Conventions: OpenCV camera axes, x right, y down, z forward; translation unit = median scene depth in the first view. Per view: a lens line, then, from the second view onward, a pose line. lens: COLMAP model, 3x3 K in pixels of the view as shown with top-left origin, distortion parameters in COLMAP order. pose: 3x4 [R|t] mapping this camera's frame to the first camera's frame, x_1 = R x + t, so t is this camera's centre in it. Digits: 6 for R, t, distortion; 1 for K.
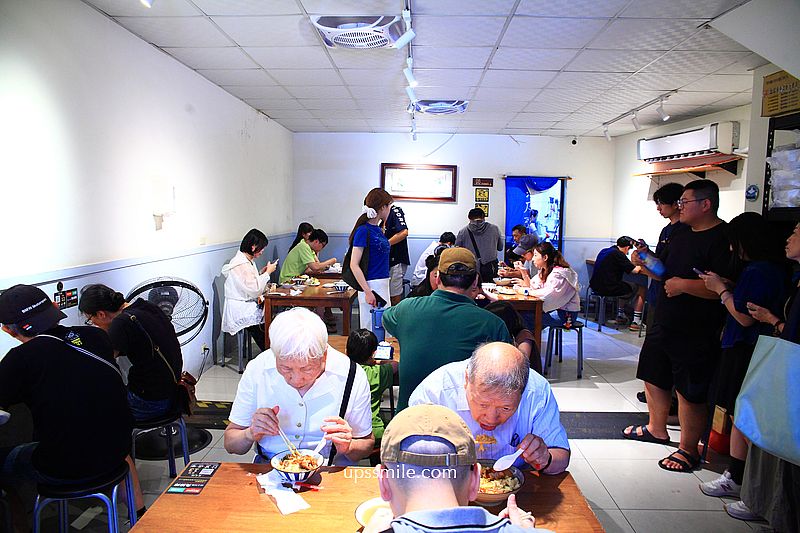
lens RADIAL K [[537.7, 0, 400.0], [0, 537.7, 266.5], [0, 0, 1]] dist [-0.127390, 0.083750]
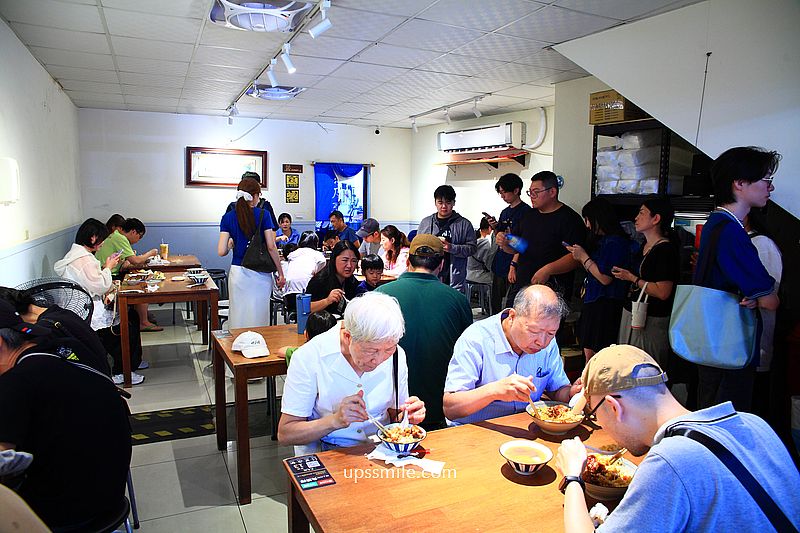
lens RADIAL K [[537.7, 0, 400.0], [0, 537.7, 266.5], [0, 0, 1]] dist [-0.127390, 0.083750]
pose [[0.893651, -0.056167, 0.445234, -0.172467], [0.044339, 0.998333, 0.036946, -0.001875], [-0.446567, -0.013276, 0.894652, 0.011736]]
